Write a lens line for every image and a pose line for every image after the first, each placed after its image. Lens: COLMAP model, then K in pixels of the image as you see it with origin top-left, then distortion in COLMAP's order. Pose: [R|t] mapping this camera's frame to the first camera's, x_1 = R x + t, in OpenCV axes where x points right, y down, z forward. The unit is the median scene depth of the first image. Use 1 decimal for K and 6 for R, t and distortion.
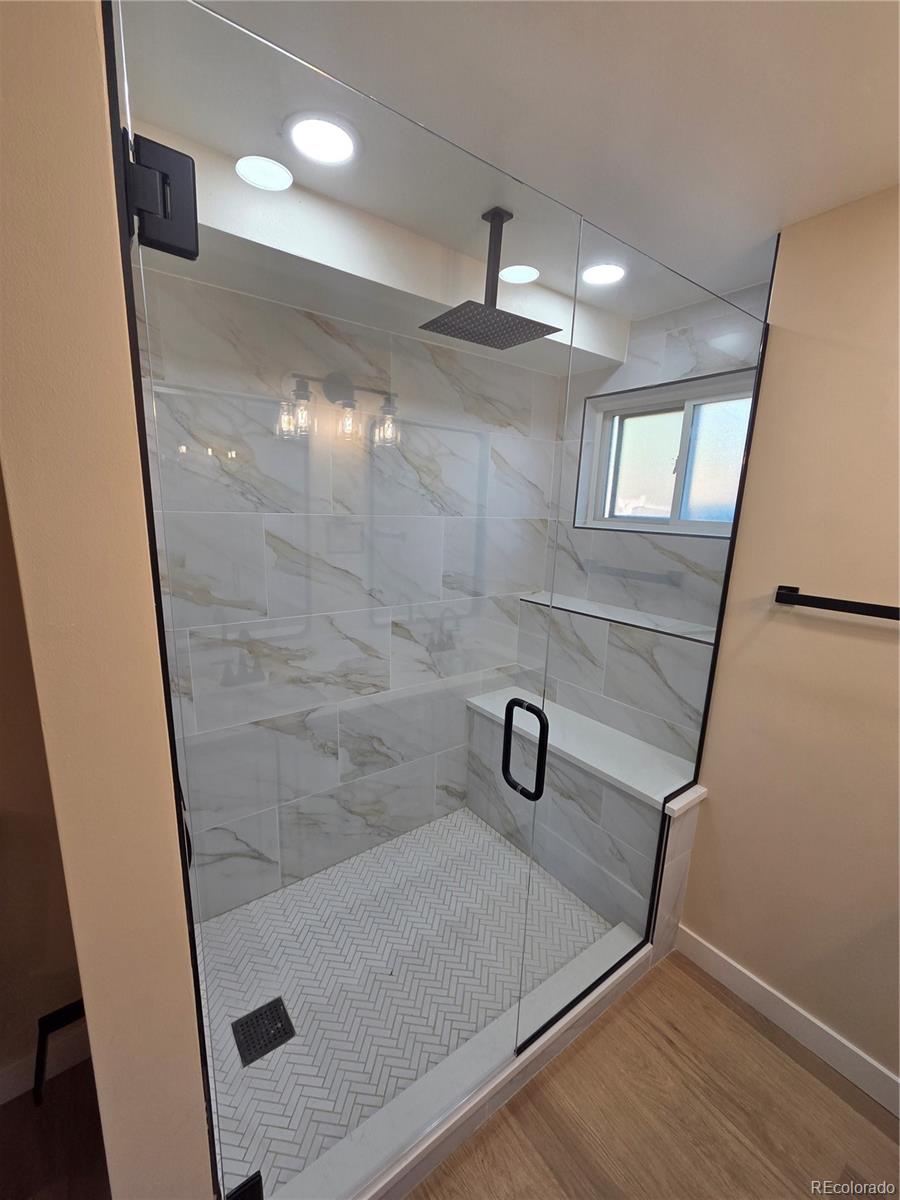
lens RADIAL K [[490.1, 0, 453.0], [0, 490.1, 609.9], [0, 0, 1]] dist [-0.002017, 0.002844]
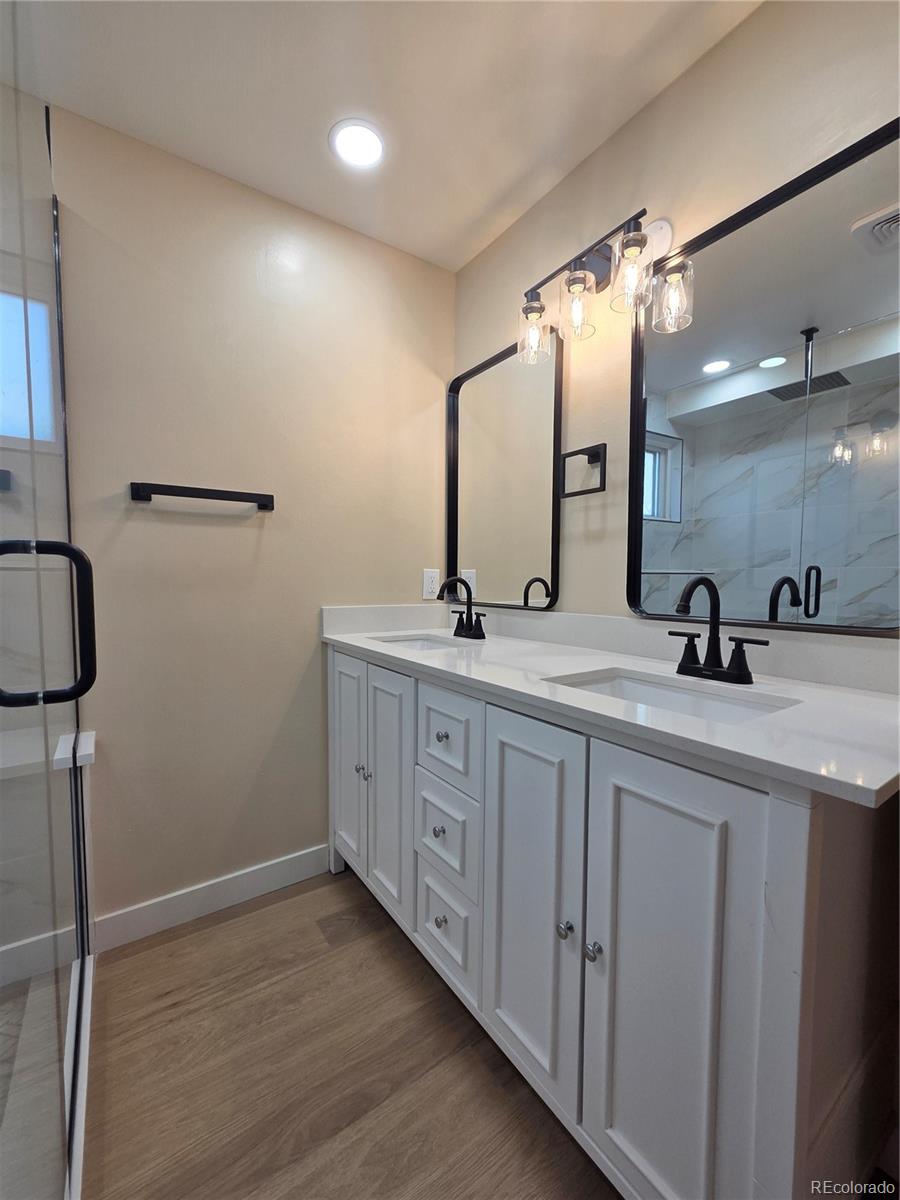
lens RADIAL K [[491.5, 0, 453.3], [0, 491.5, 610.3], [0, 0, 1]] dist [0.002320, 0.000596]
pose [[0.026207, -0.101275, 0.994513, -0.325893], [0.206008, 0.974048, 0.093762, 0.234927], [-0.978199, 0.202421, 0.046391, 0.349645]]
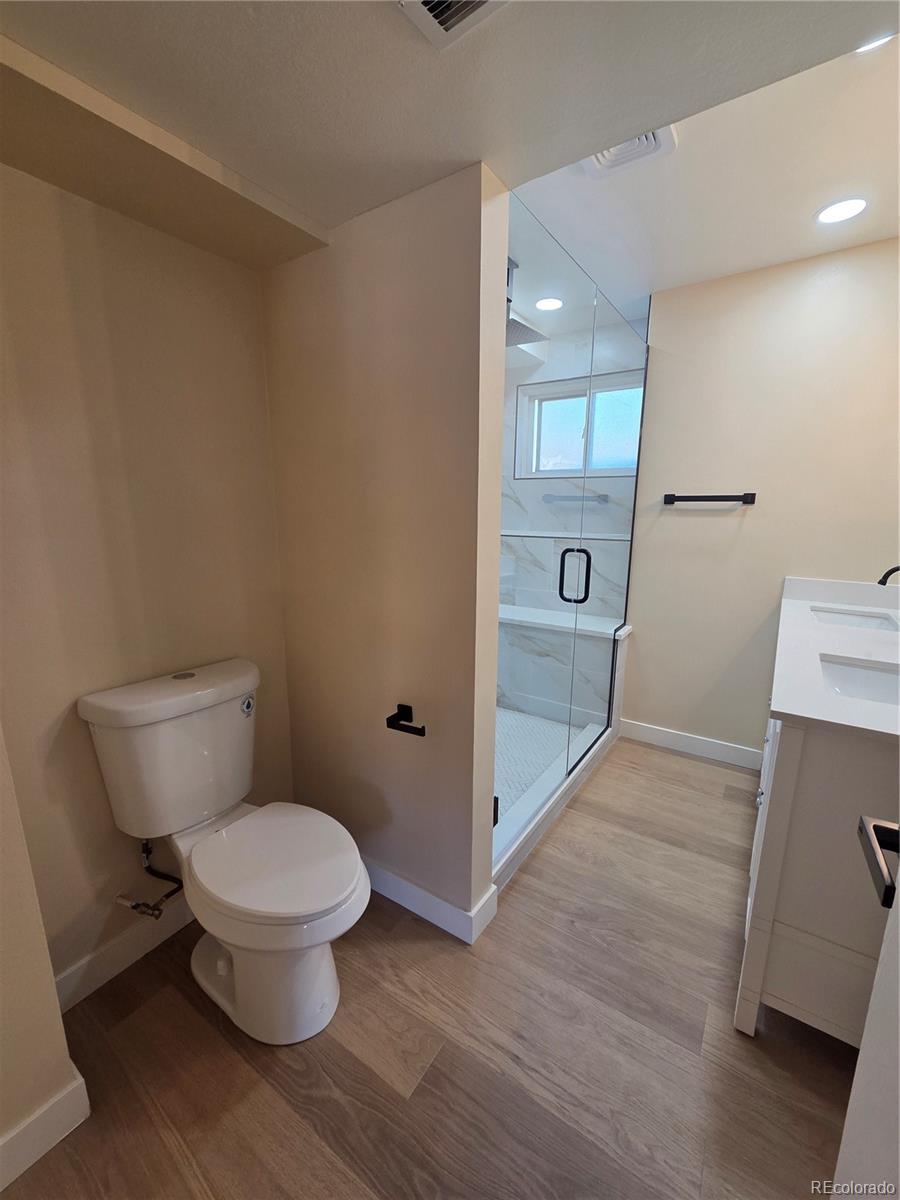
lens RADIAL K [[491.5, 0, 453.3], [0, 491.5, 610.3], [0, 0, 1]] dist [0.002320, 0.000596]
pose [[0.940841, -0.100200, 0.323694, -0.640383], [0.097883, 0.994921, 0.023474, 0.240263], [-0.324402, 0.009599, 0.945871, -0.408037]]
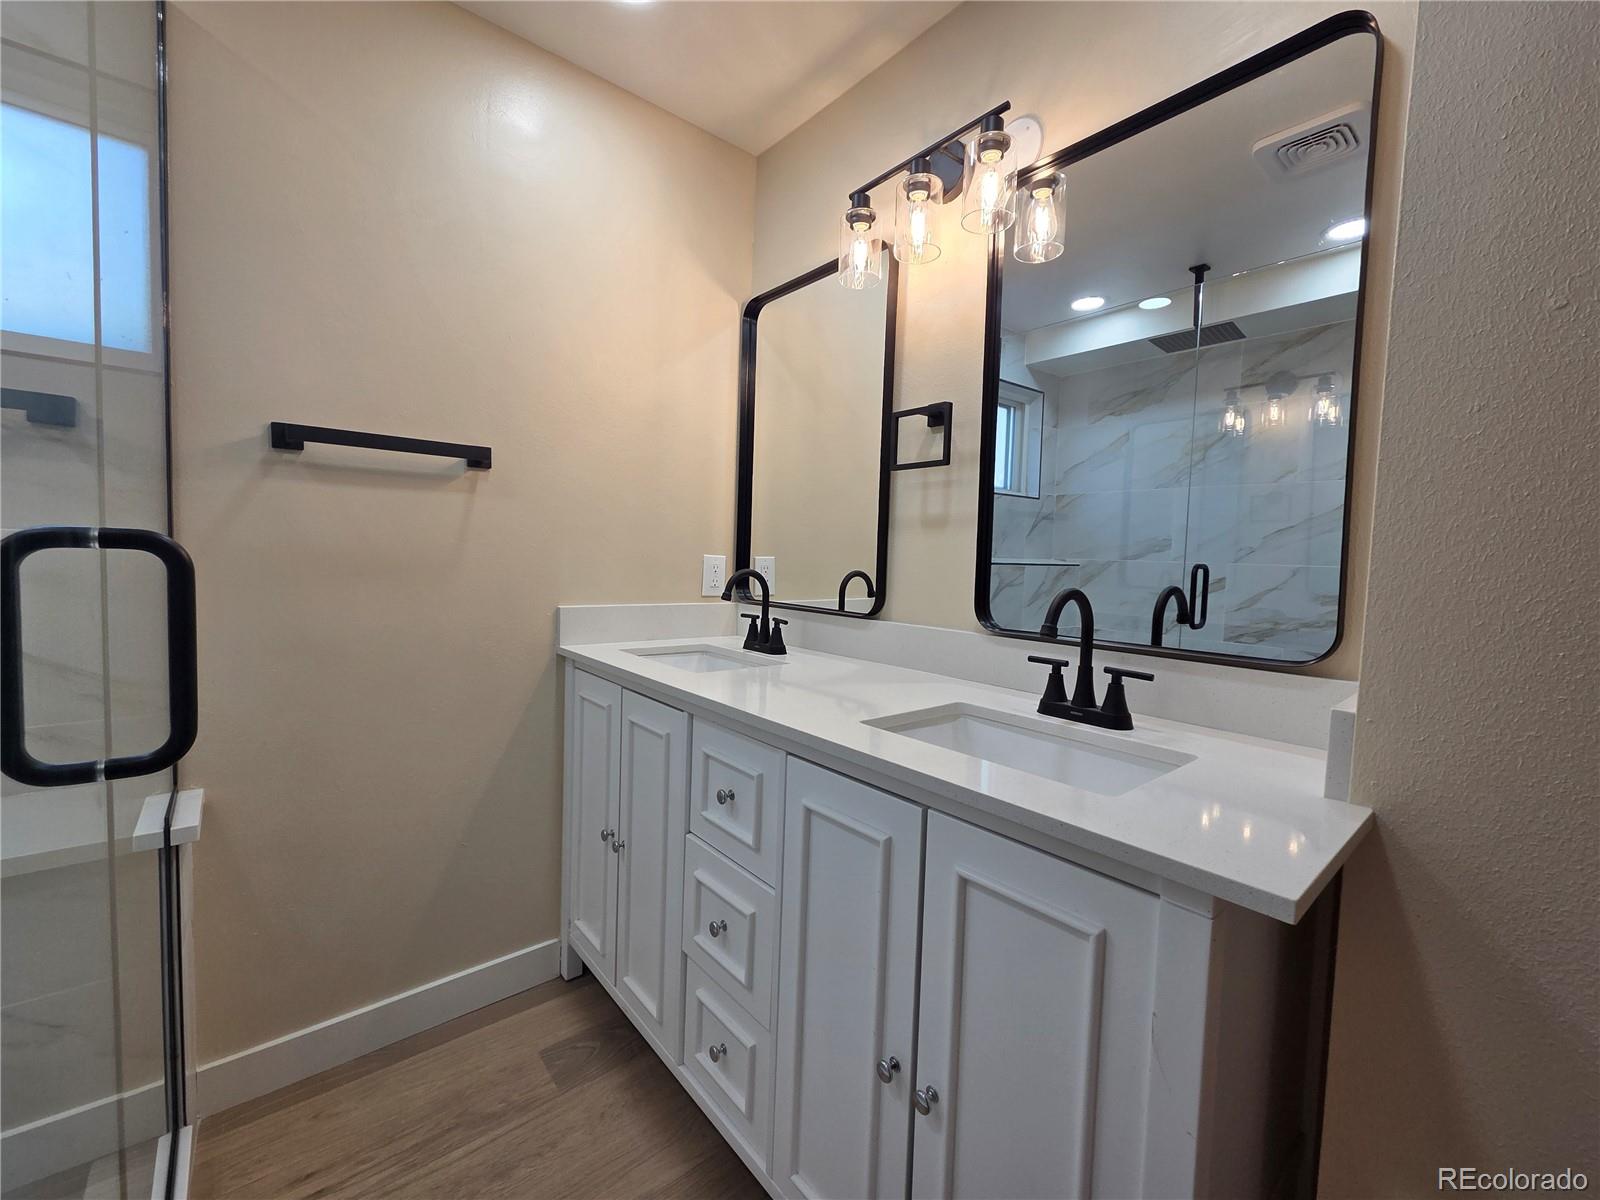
lens RADIAL K [[655.6, 0, 811.8], [0, 655.6, 593.5], [0, 0, 1]] dist [0.001296, -0.000049]
pose [[-0.077049, -0.095446, 0.992448, -0.303044], [0.174493, 0.978753, 0.107676, 0.206596], [-0.981639, 0.181471, -0.058758, 0.347865]]
